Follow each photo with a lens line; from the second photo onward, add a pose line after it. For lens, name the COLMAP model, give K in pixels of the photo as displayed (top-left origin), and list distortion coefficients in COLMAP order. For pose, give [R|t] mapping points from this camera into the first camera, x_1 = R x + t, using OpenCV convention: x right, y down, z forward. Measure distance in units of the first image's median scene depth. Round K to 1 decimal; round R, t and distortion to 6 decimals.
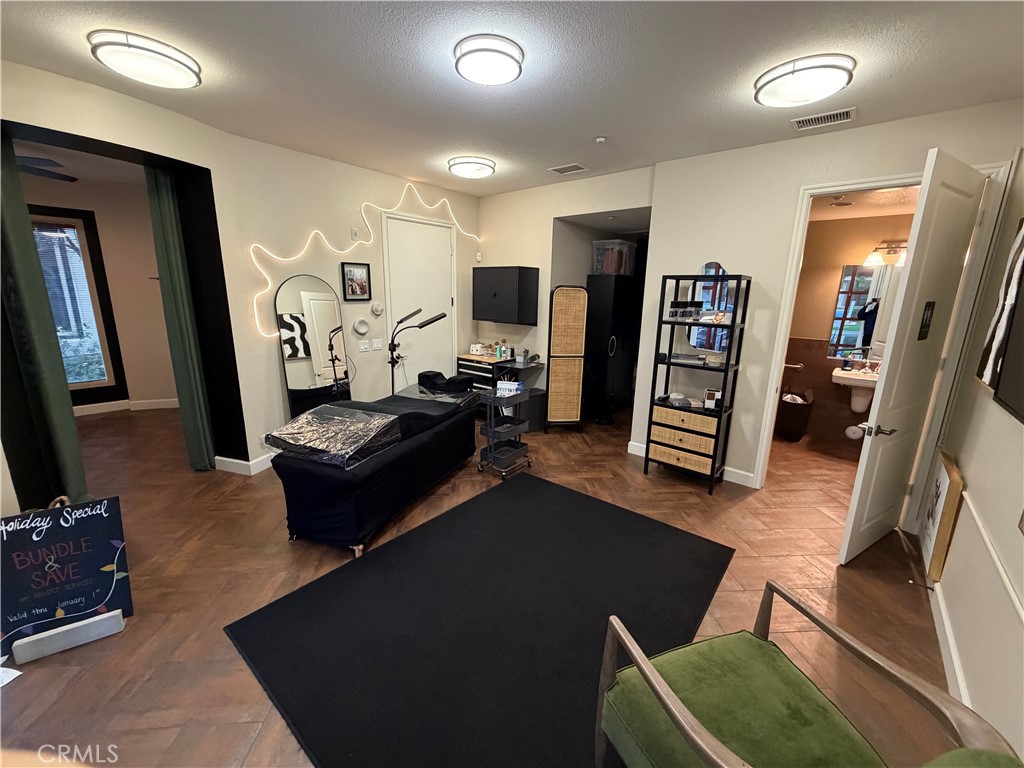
lens RADIAL K [[409.7, 0, 511.3], [0, 409.7, 387.3], [0, 0, 1]] dist [0.000246, 0.000085]
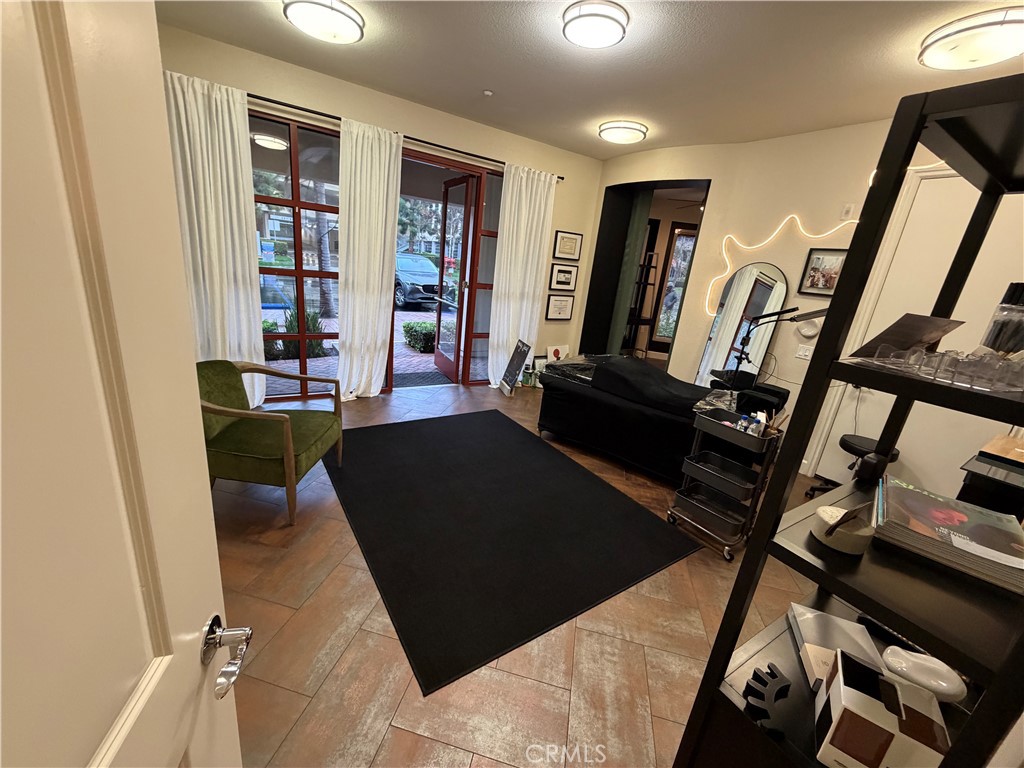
lens RADIAL K [[409.7, 0, 511.3], [0, 409.7, 387.3], [0, 0, 1]] dist [0.000246, 0.000085]
pose [[-0.293650, 0.232309, -0.927255, 0.721430], [-0.326464, 0.887325, 0.325693, -0.141156], [0.898438, 0.398355, -0.184723, 0.817972]]
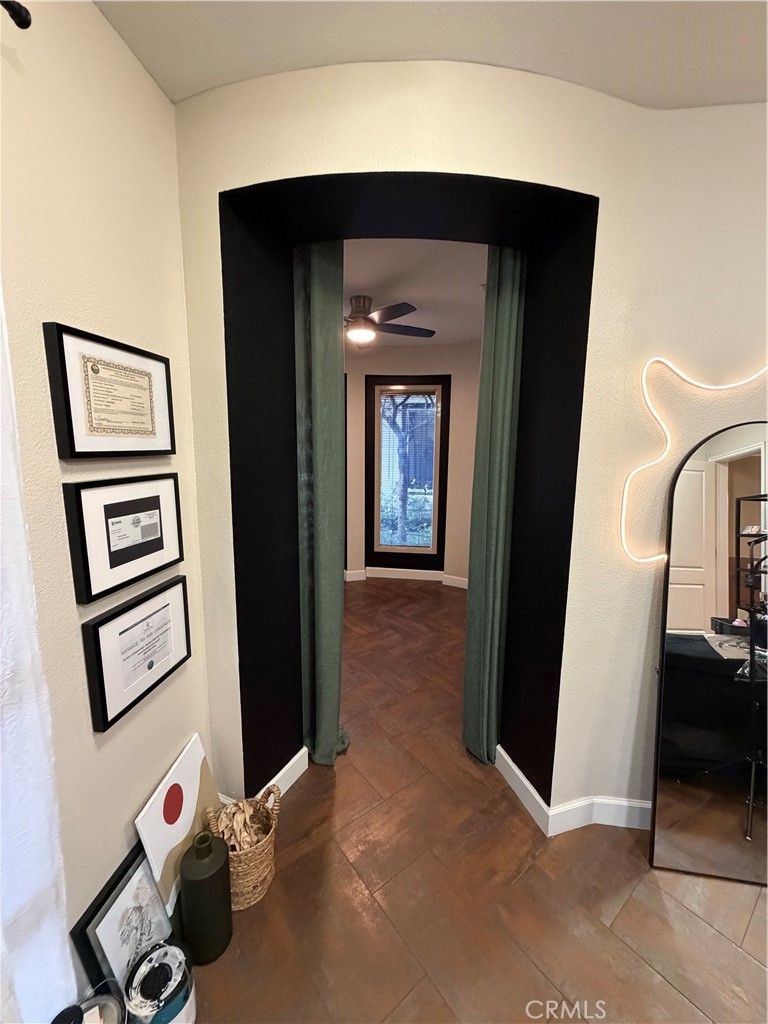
lens RADIAL K [[409.7, 0, 384.0], [0, 409.7, 512.0], [0, 0, 1]] dist [0.000246, 0.000085]
pose [[0.557577, 0.112221, -0.822505, -0.396405], [-0.184827, 0.982732, 0.008787, -0.131388], [0.809288, 0.147122, 0.568690, 0.524357]]
